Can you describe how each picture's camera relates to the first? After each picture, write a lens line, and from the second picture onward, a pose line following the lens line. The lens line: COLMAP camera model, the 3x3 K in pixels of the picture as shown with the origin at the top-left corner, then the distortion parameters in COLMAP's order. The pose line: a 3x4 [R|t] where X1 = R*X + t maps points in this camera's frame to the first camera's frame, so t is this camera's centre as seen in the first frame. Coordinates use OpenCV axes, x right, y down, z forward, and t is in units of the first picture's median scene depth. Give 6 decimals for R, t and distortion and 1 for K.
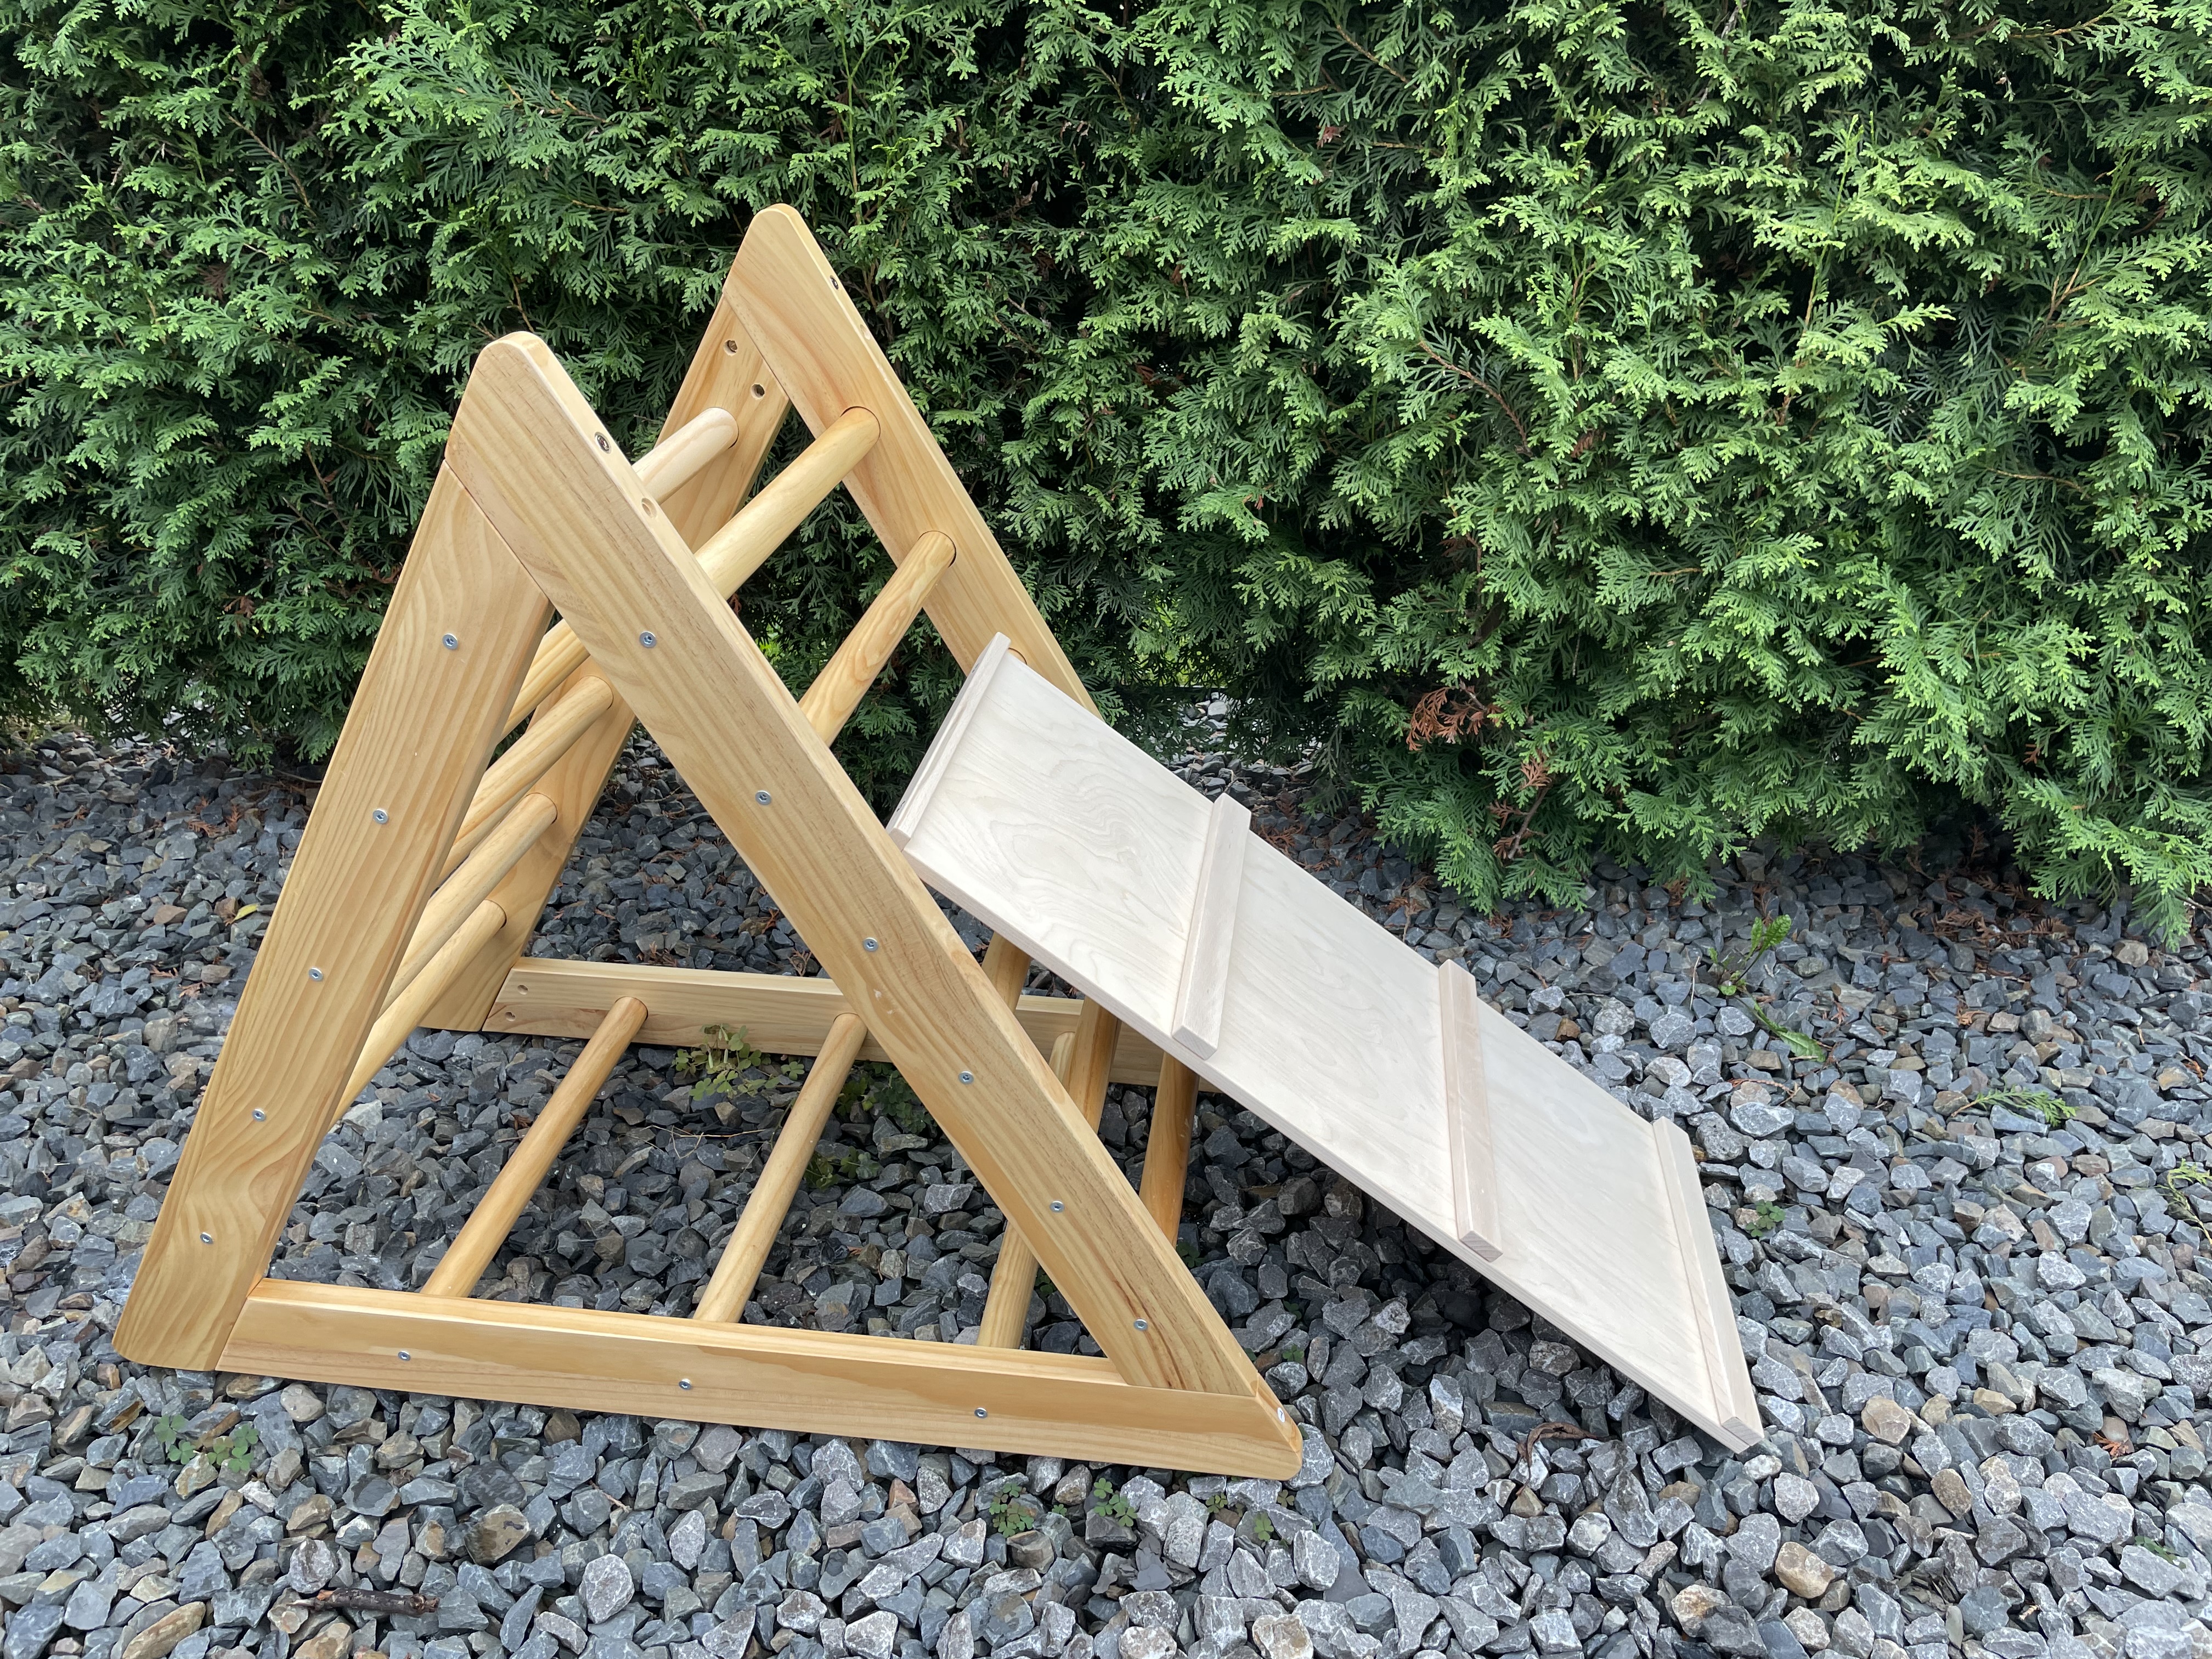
lens RADIAL K [[1683.9, 0, 1109.3], [0, 1683.9, 812.3], [0, 0, 1]] dist [0.088031, -0.123017]
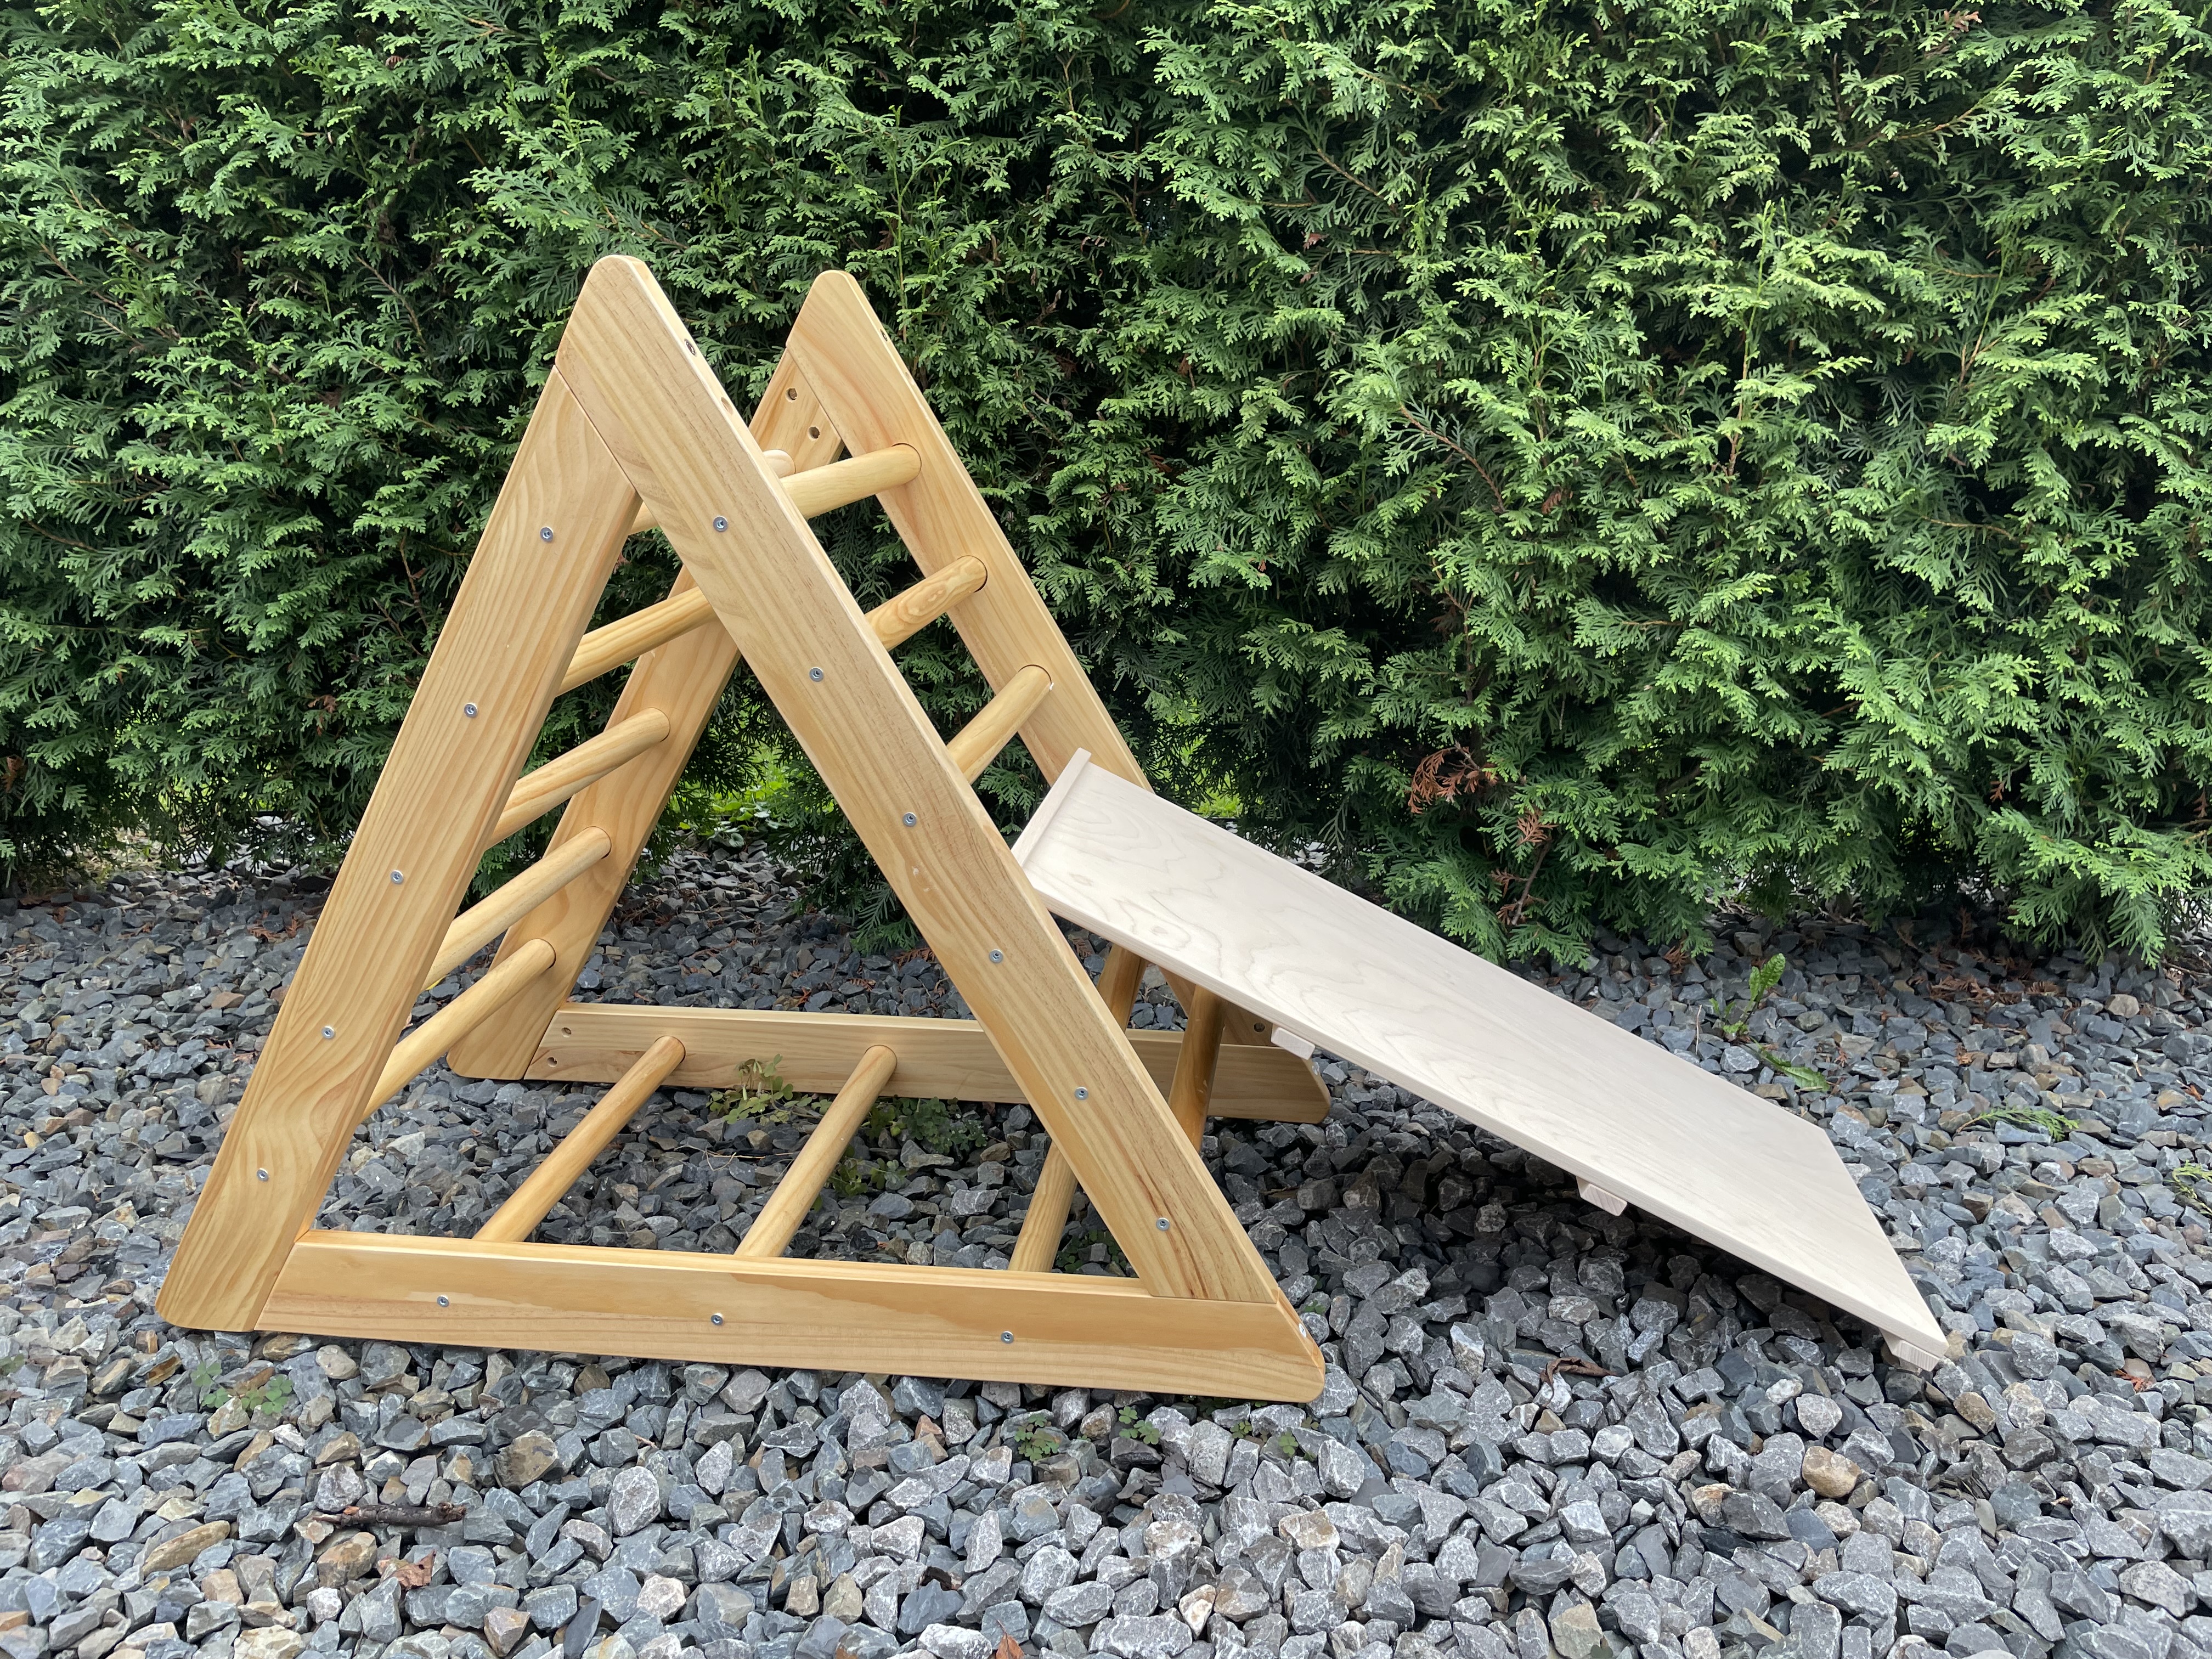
lens RADIAL K [[1683.2, 0, 1113.7], [0, 1683.2, 805.7], [0, 0, 1]] dist [0.088286, -0.121428]
pose [[0.999920, -0.009375, -0.008474, -0.000245], [0.007449, 0.978931, -0.204055, 0.206140], [0.010209, 0.203976, 0.978923, -0.047390]]
